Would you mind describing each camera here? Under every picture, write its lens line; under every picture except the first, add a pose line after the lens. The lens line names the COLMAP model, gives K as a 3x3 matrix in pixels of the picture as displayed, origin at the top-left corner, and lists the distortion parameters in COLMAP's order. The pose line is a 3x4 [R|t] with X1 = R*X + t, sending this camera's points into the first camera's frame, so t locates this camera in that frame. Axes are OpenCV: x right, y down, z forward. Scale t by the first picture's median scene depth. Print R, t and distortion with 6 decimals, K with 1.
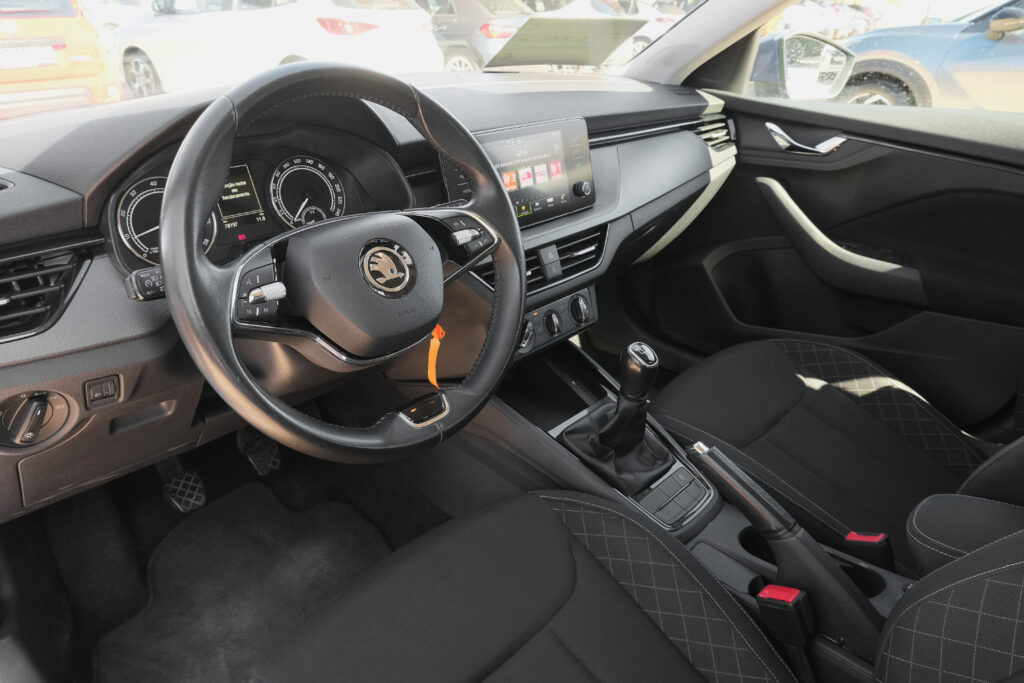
lens RADIAL K [[701.7, 0, 512.0], [0, 701.7, 341.5], [0, 0, 1]] dist [-0.020093, -0.000316]
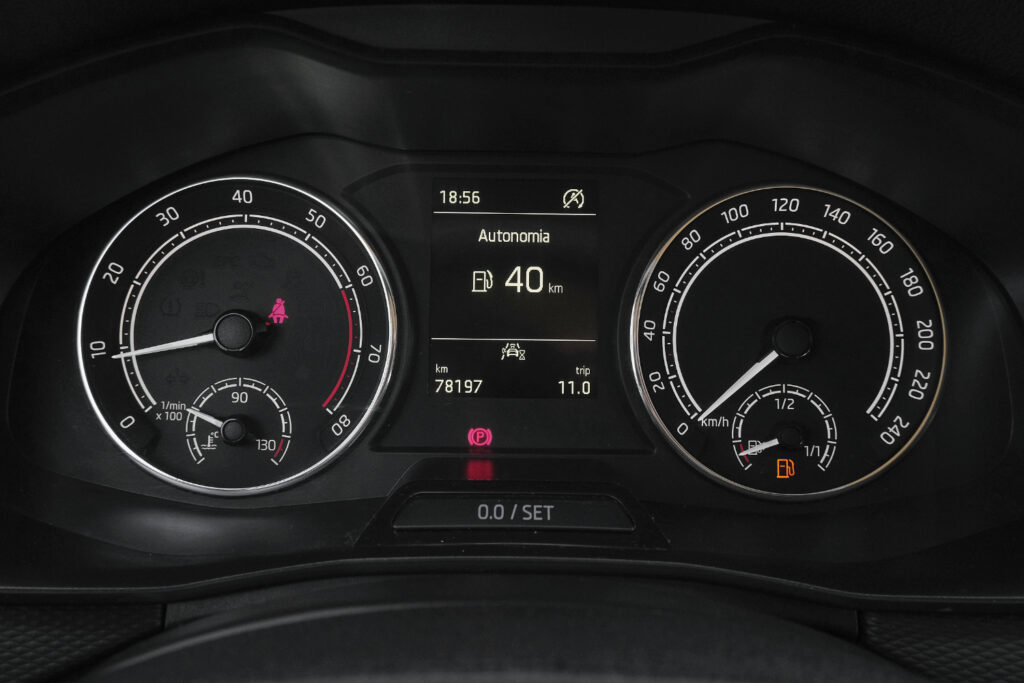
lens RADIAL K [[877.5, 0, 512.0], [0, 877.5, 341.5], [0, 0, 1]] dist [0.011811, 0.001207]
pose [[0.698089, 0.234535, -0.676510, -0.117555], [-0.317481, 0.948264, 0.001139, -0.143442], [0.641777, 0.213984, 0.736433, 0.568481]]
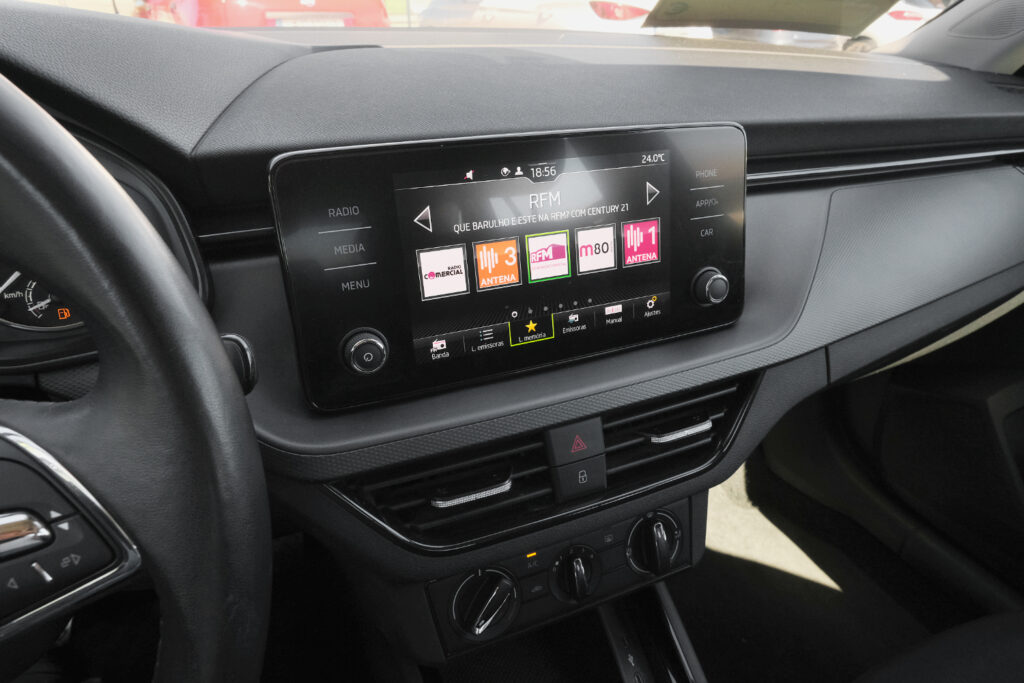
lens RADIAL K [[634.2, 0, 512.0], [0, 634.2, 341.5], [0, 0, 1]] dist [0.025445, -0.044442]
pose [[0.921701, 0.192264, -0.336900, 0.124947], [-0.177405, 0.981302, 0.074664, -0.188701], [0.344956, -0.009050, 0.938575, 0.573241]]
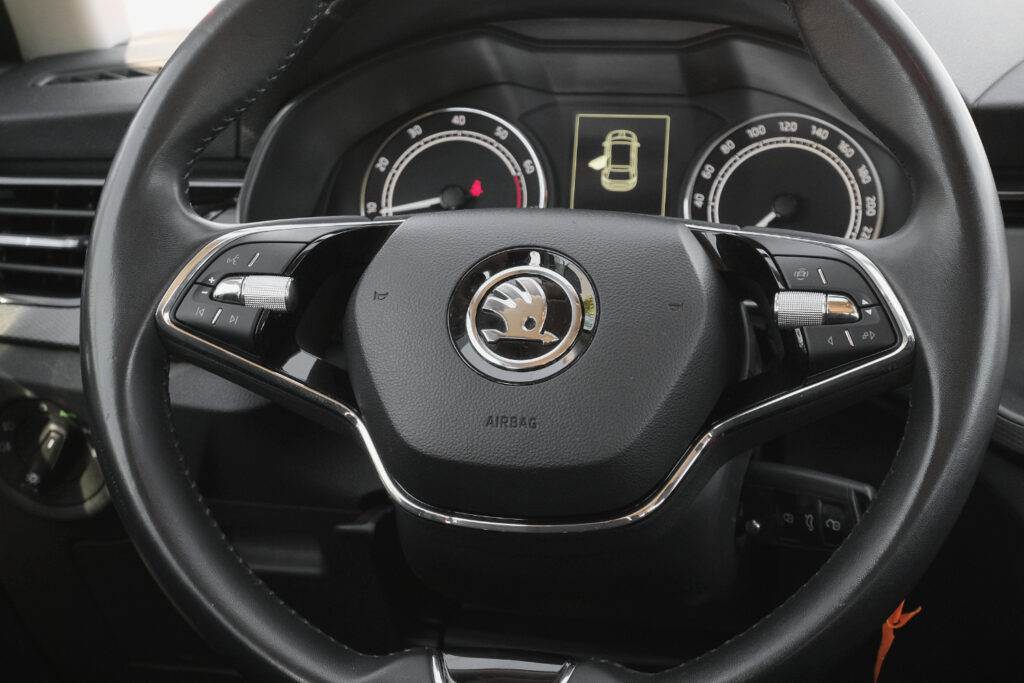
lens RADIAL K [[2042.4, 0, 512.0], [0, 2042.4, 341.5], [0, 0, 1]] dist [-0.059357, -0.174488]
pose [[0.547074, 0.163651, -0.820931, 0.498792], [-0.355747, 0.933187, -0.051043, -0.014629], [0.757729, 0.319968, 0.568741, 0.182275]]
